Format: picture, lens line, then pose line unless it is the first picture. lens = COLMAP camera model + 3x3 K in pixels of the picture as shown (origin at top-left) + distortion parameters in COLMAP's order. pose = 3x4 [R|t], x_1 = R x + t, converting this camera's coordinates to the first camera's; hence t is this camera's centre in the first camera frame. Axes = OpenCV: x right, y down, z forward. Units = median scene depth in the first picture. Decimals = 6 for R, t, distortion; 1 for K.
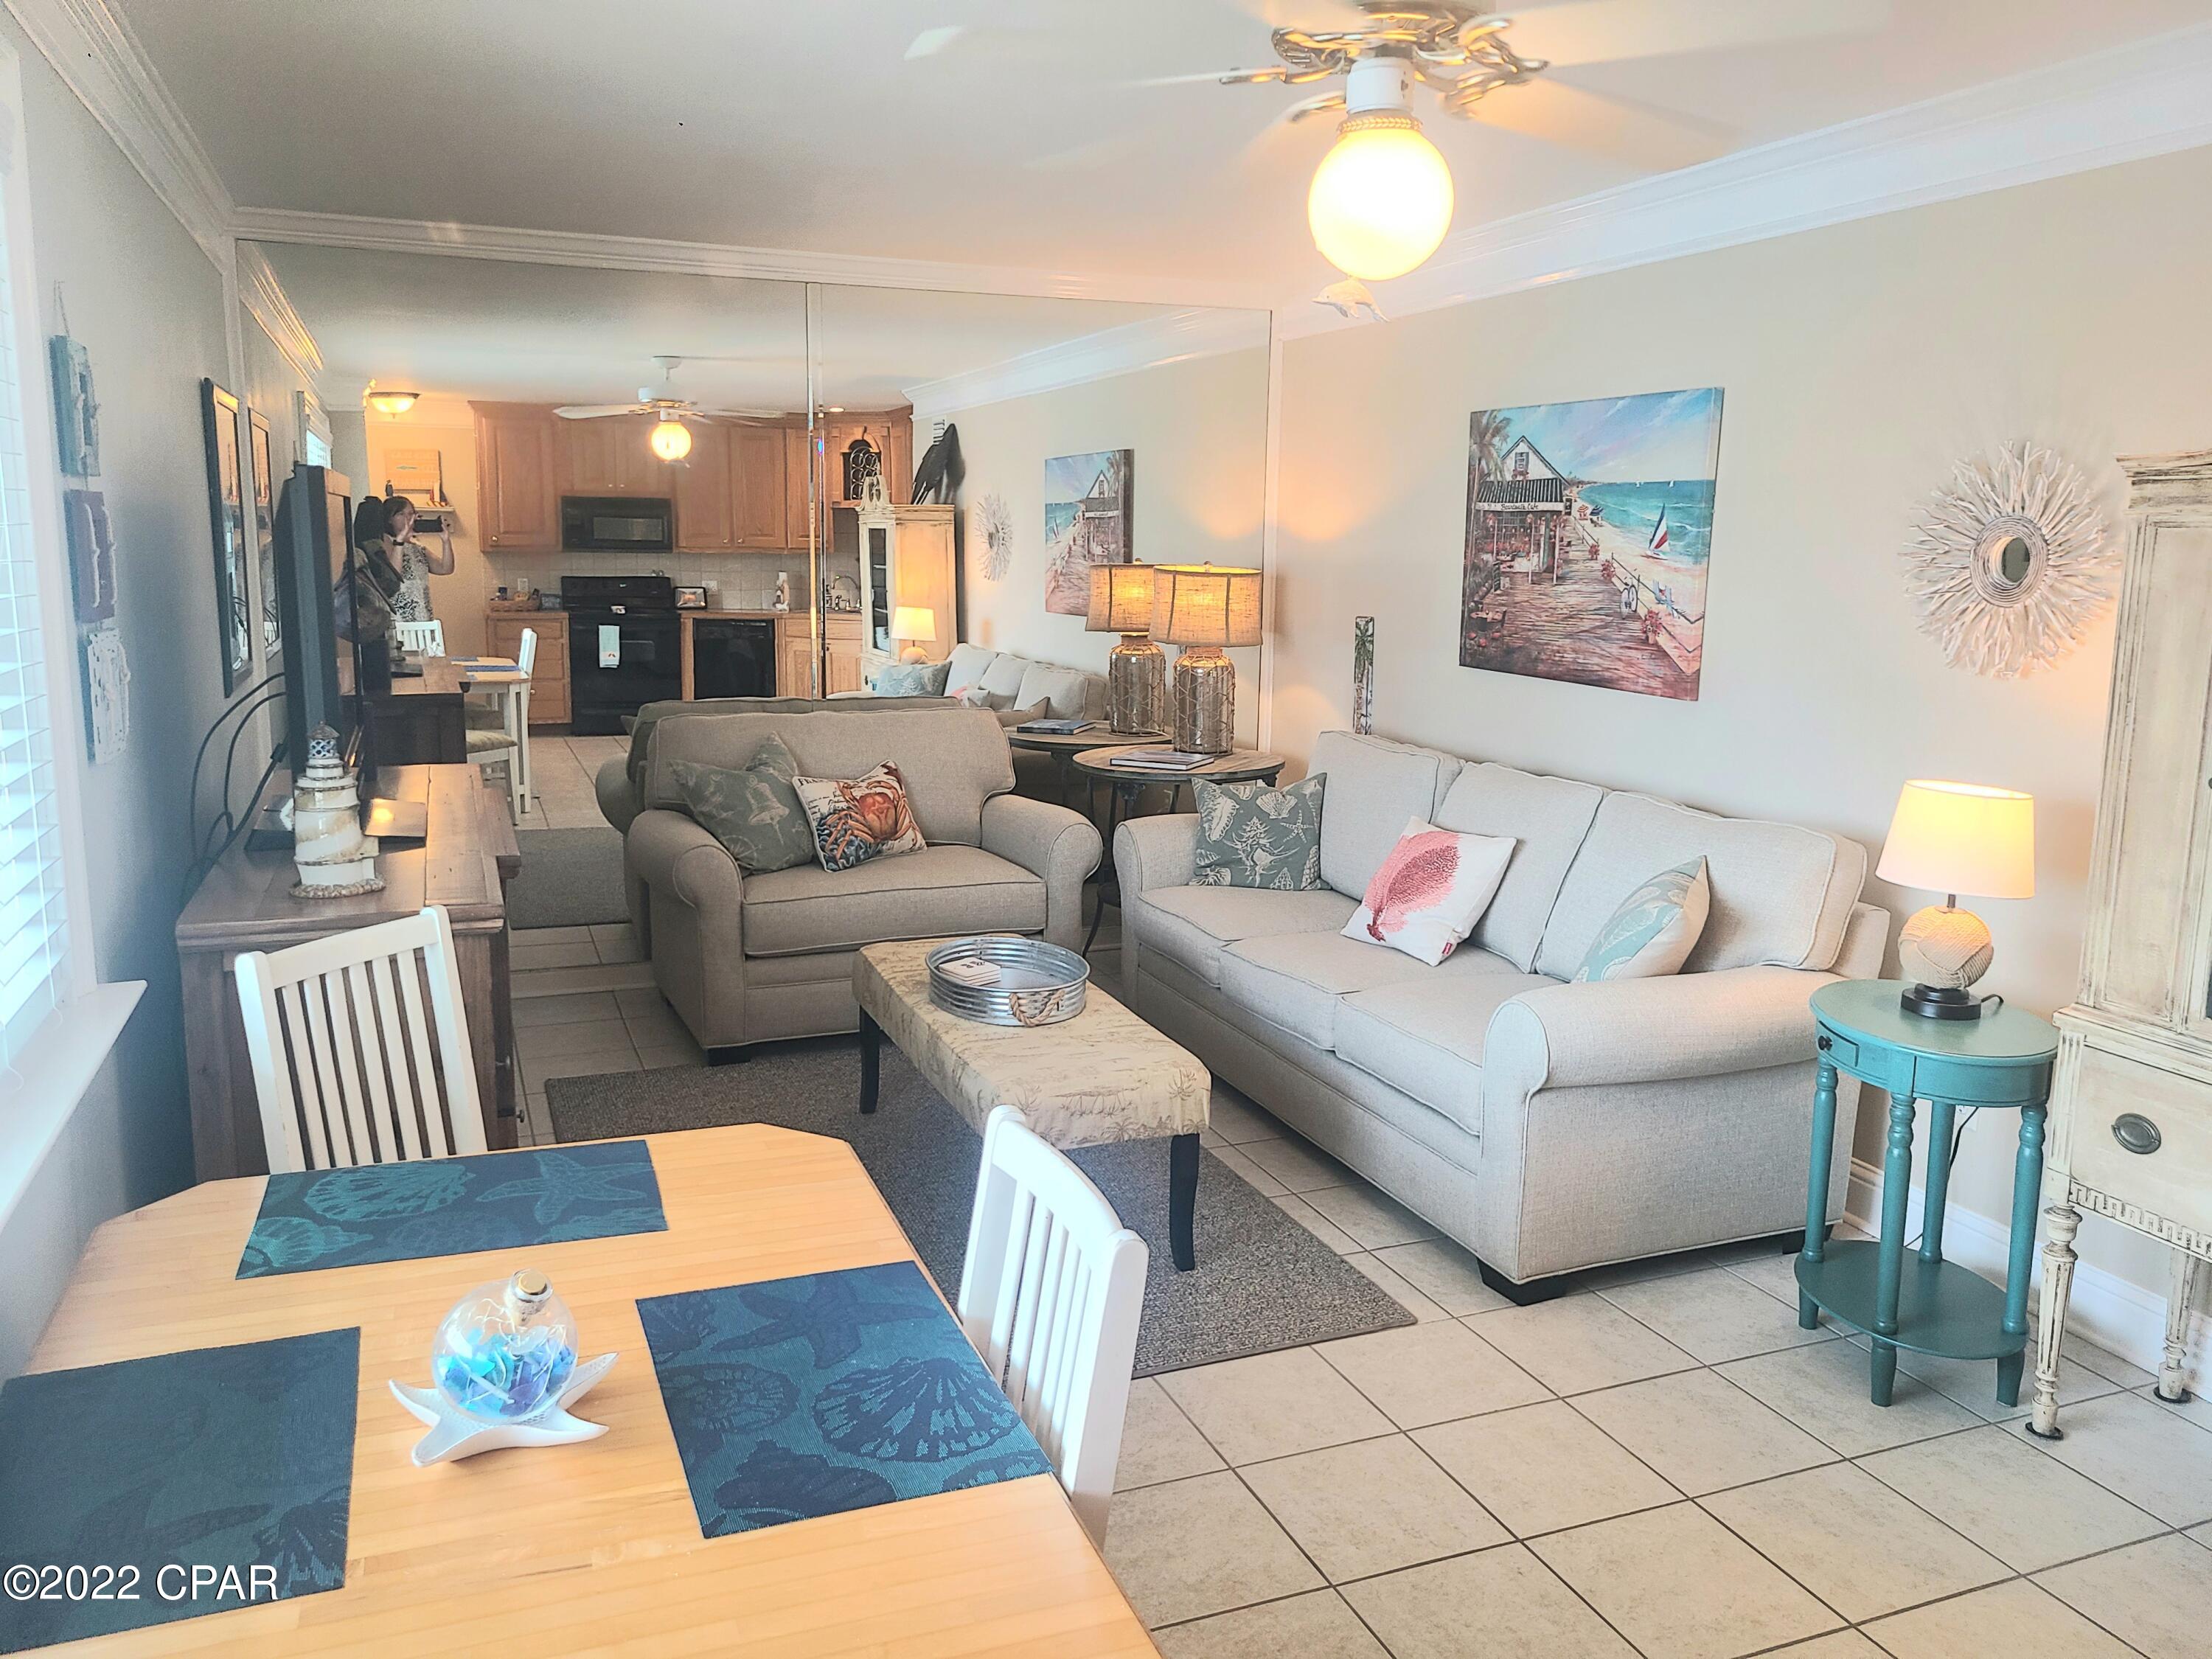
lens RADIAL K [[1700.8, 0, 1106.0], [0, 1700.8, 829.5], [0, 0, 1]] dist [0.031786, 0.003262]
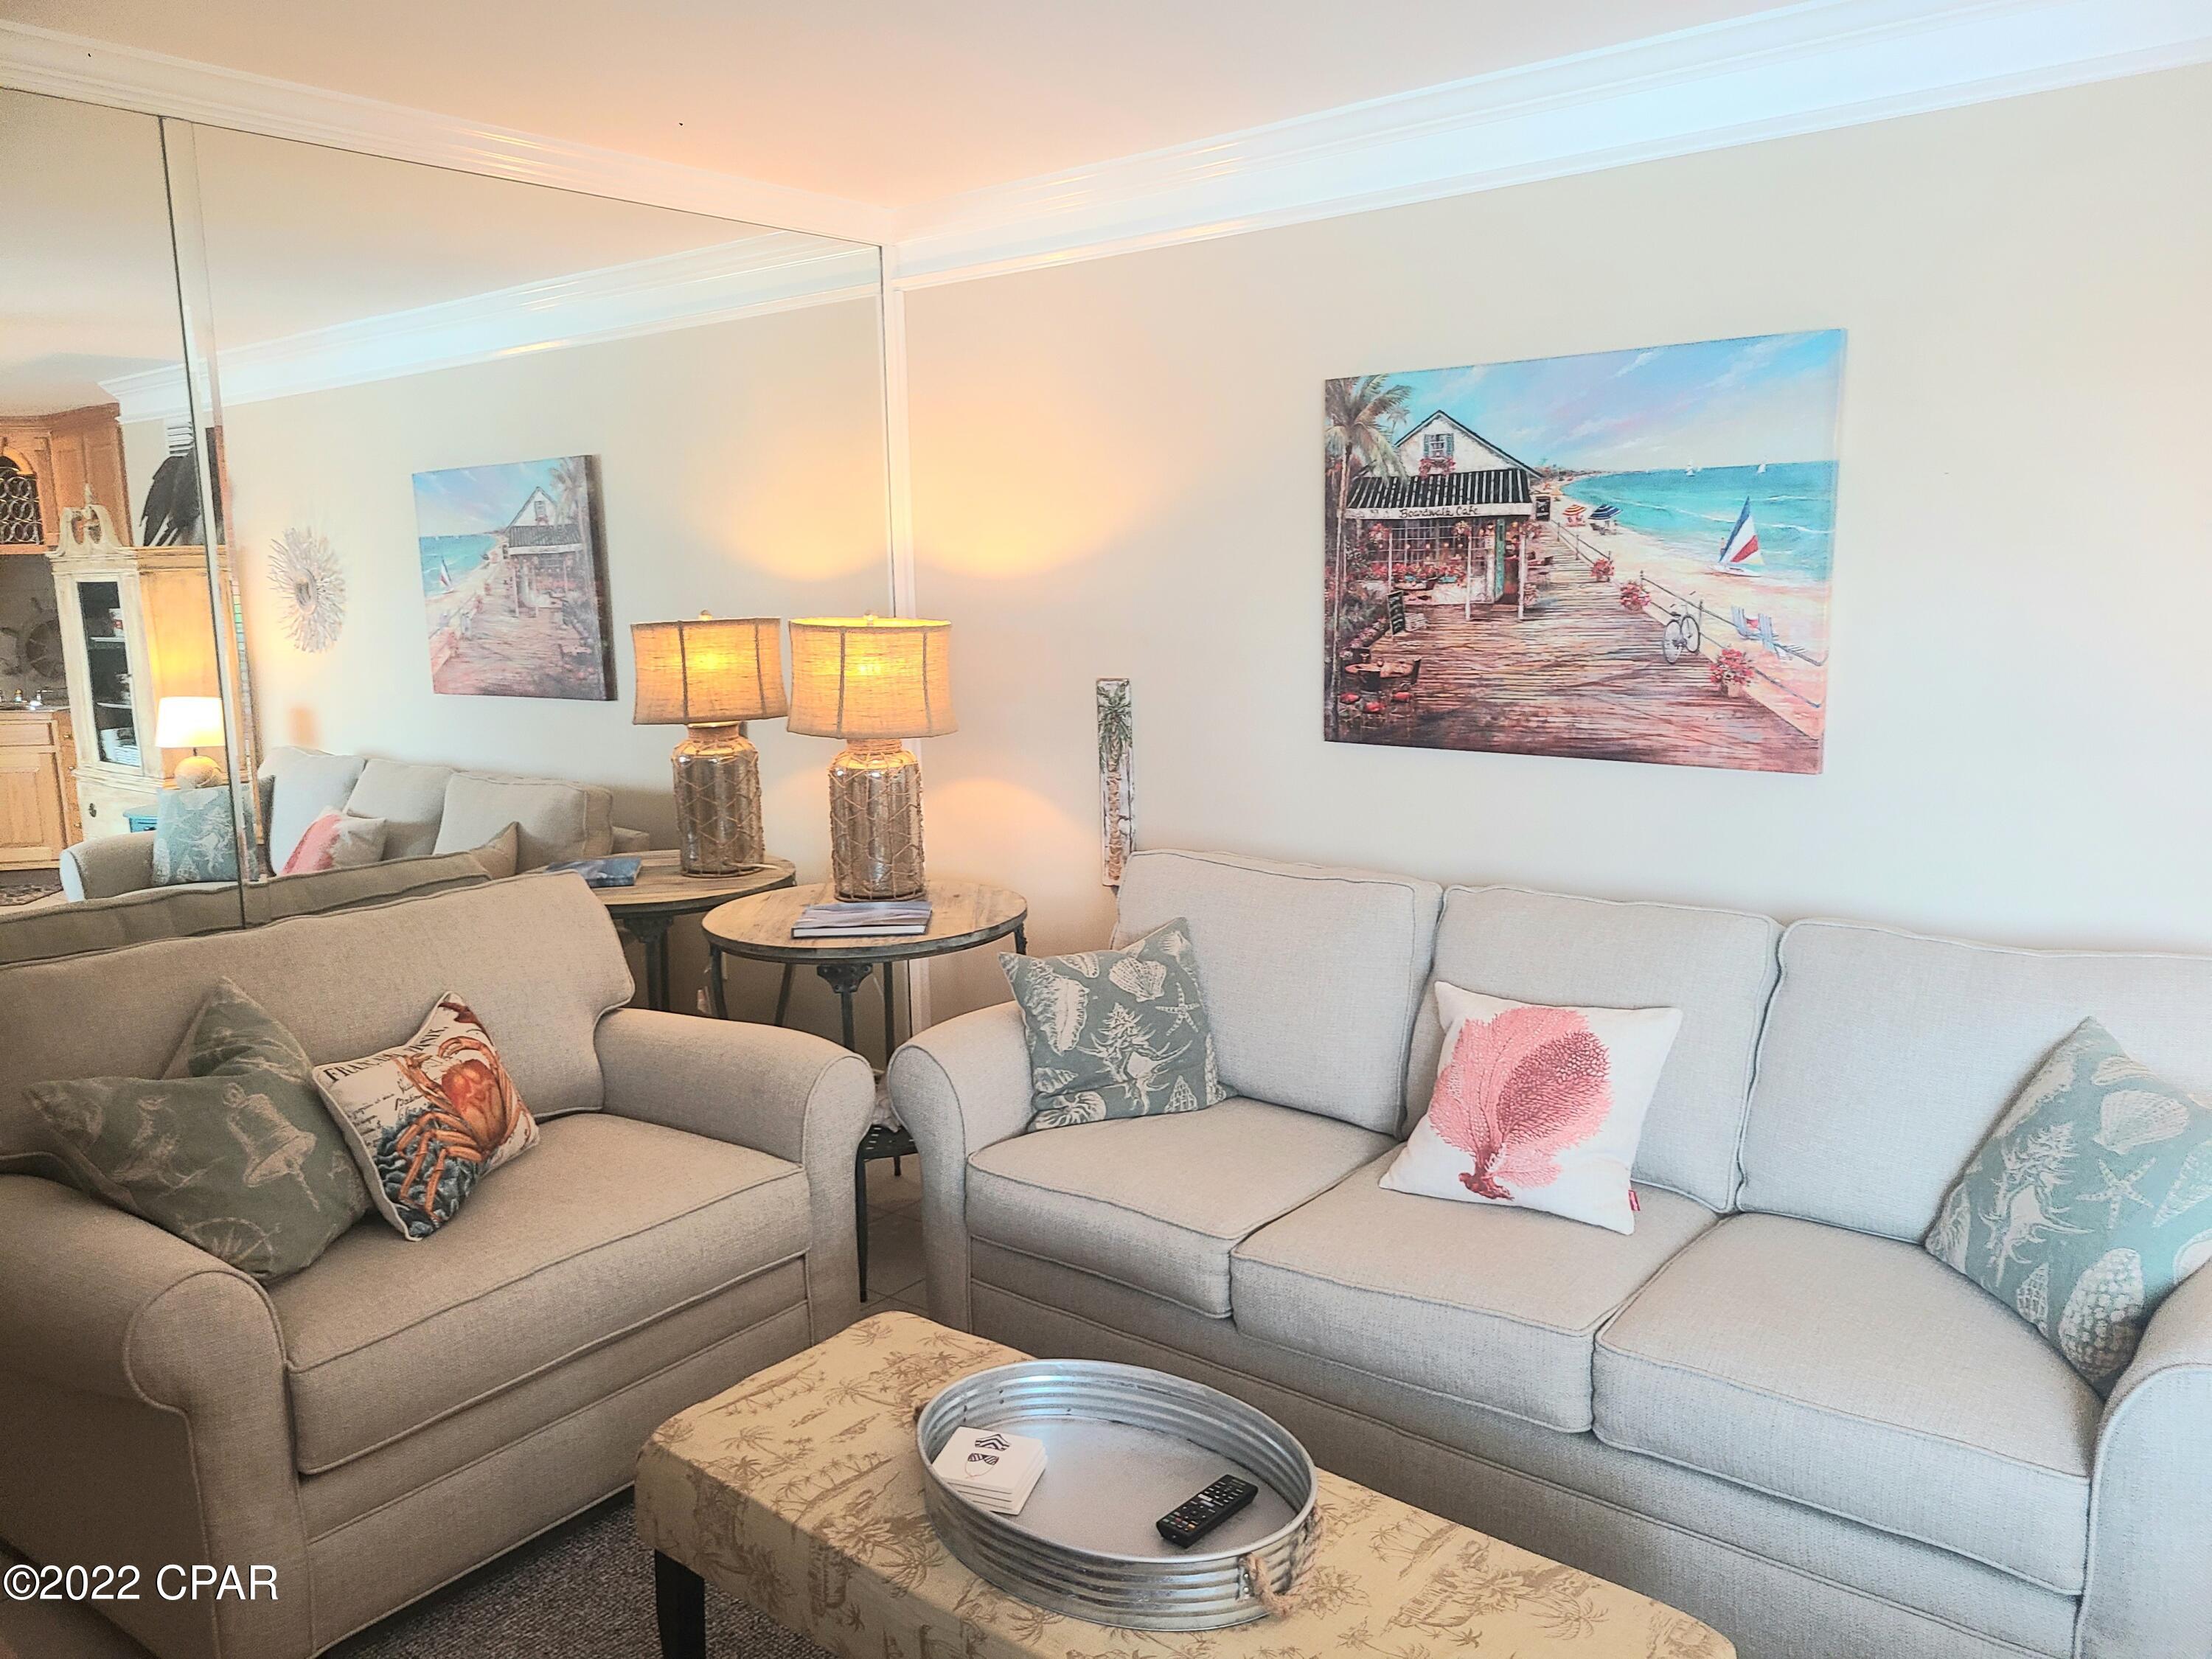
lens RADIAL K [[1680.1, 0, 1105.3], [0, 1680.1, 822.9], [0, 0, 1]] dist [0.031658, -0.008202]
pose [[0.874275, -0.104706, 0.474005, -0.213161], [0.115807, 0.993255, 0.005807, -0.080650], [-0.471416, 0.049817, 0.880503, 0.453341]]
